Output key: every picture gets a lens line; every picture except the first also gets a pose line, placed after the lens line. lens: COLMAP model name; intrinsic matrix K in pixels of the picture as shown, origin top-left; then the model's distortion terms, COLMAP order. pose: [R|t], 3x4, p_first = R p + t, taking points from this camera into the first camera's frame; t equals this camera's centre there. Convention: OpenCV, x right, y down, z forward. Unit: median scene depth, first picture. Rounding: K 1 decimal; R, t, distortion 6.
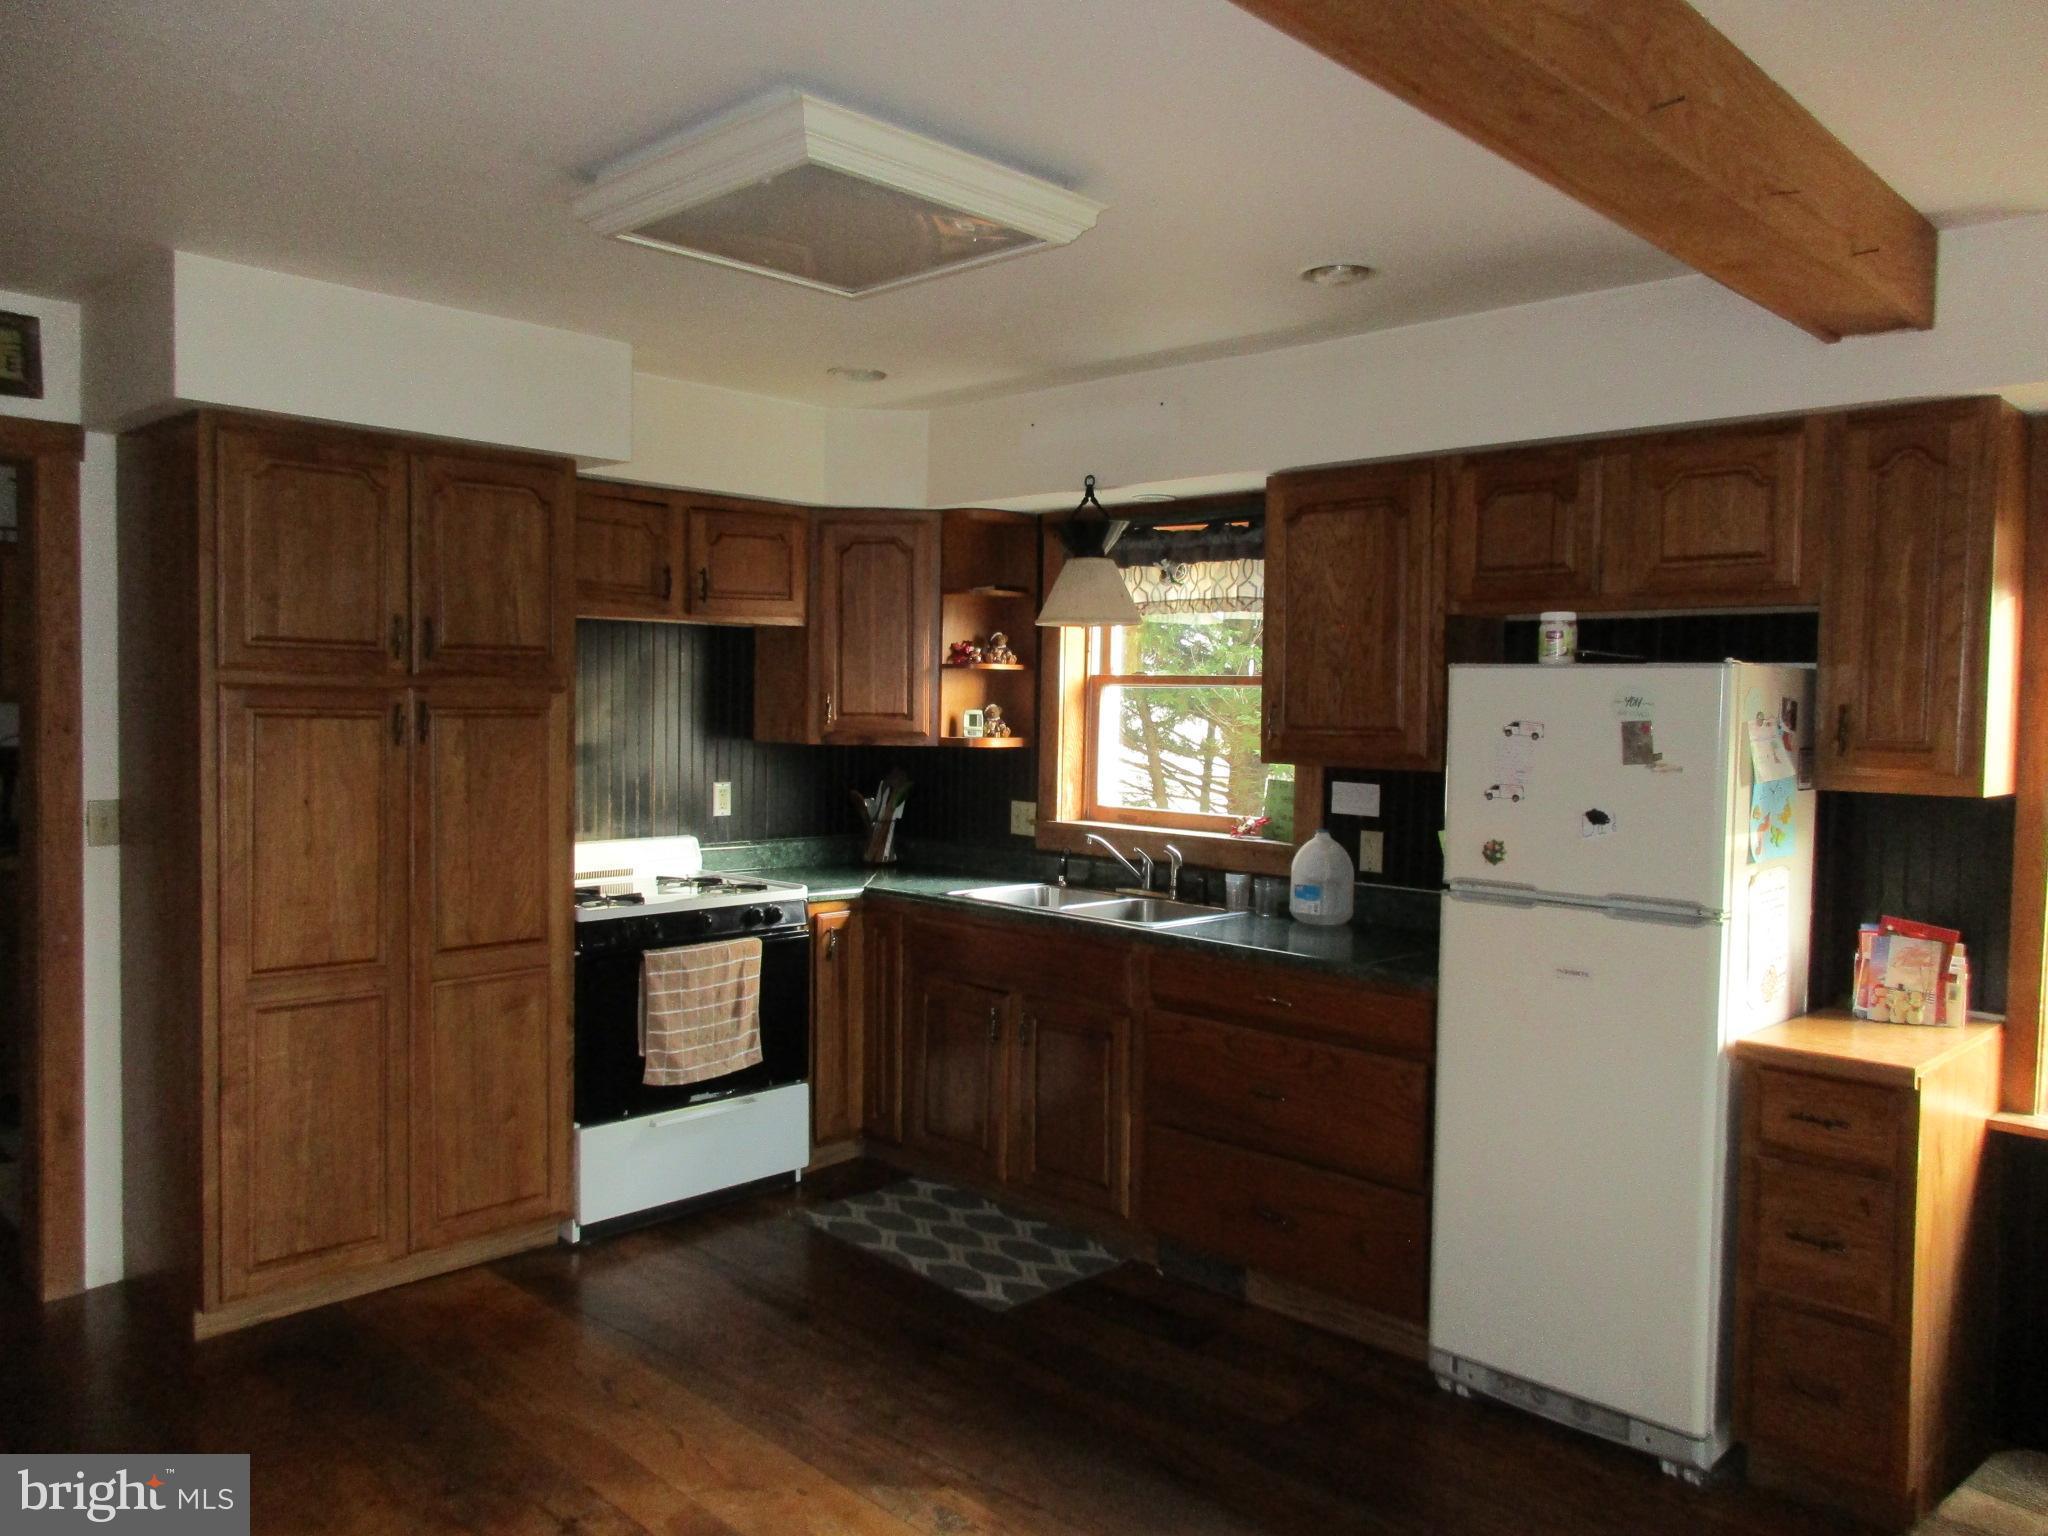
lens RADIAL K [[1516.4, 0, 1024.0], [0, 1516.4, 768.0], [0, 0, 1]] dist [0.002941, -0.002633]
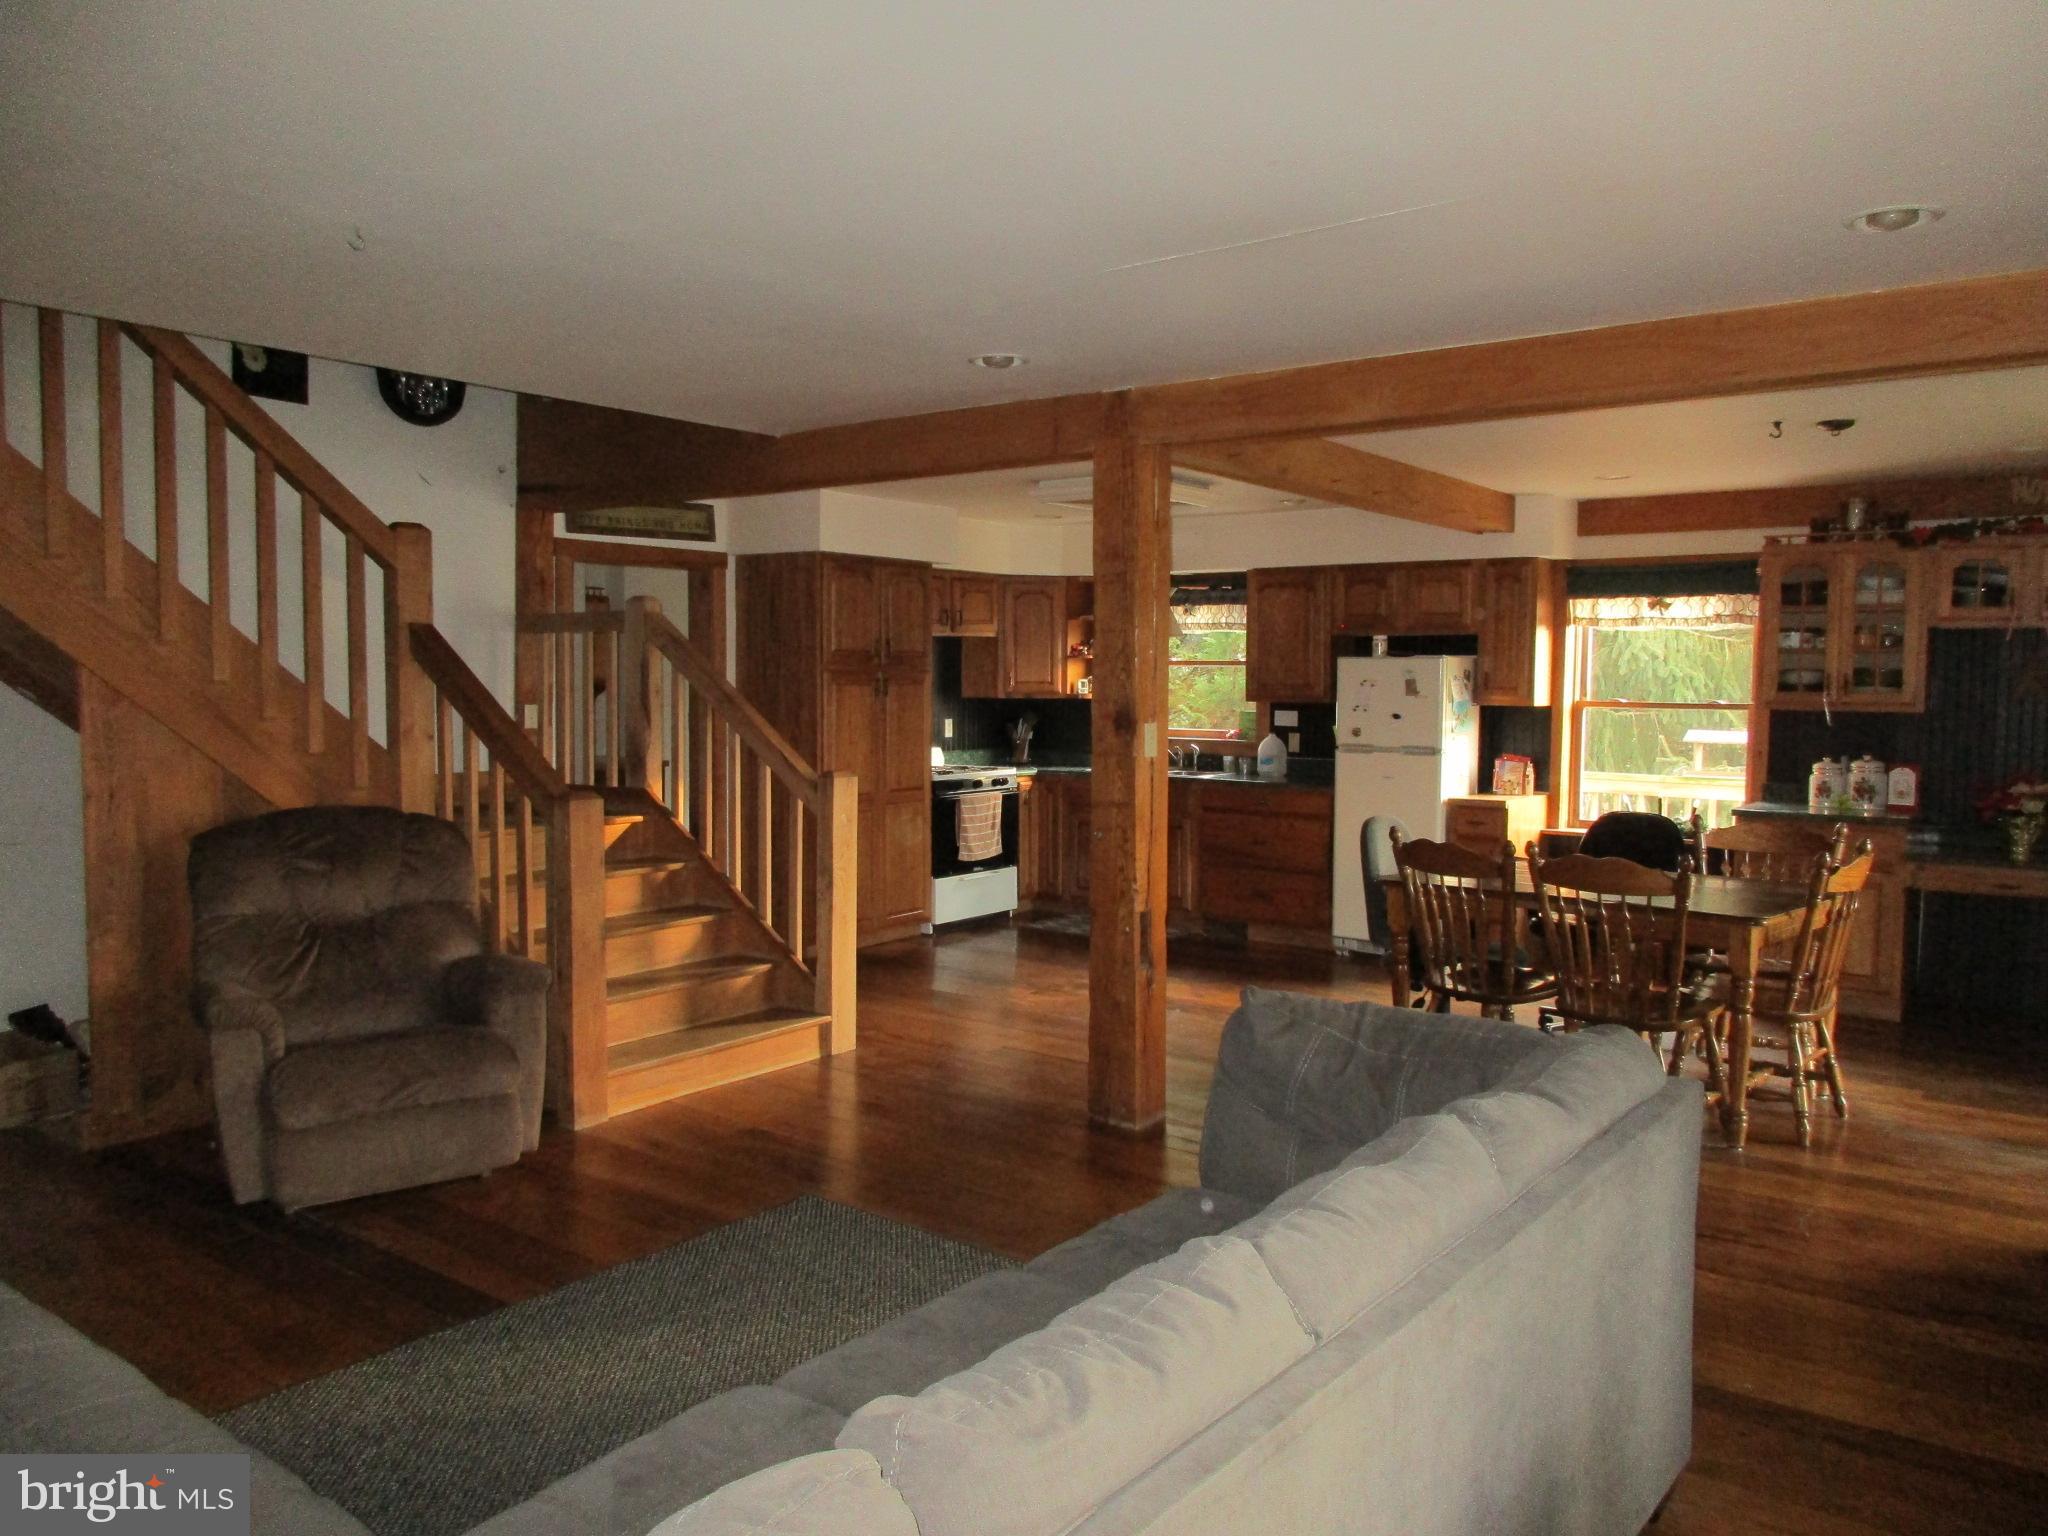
lens RADIAL K [[1516.4, 0, 1024.0], [0, 1516.4, 768.0], [0, 0, 1]] dist [0.002941, -0.002633]
pose [[0.991811, -0.019190, 0.126267, -0.430311], [0.017072, 0.999695, 0.017841, 0.047393], [-0.126571, -0.015540, 0.991836, -1.102431]]
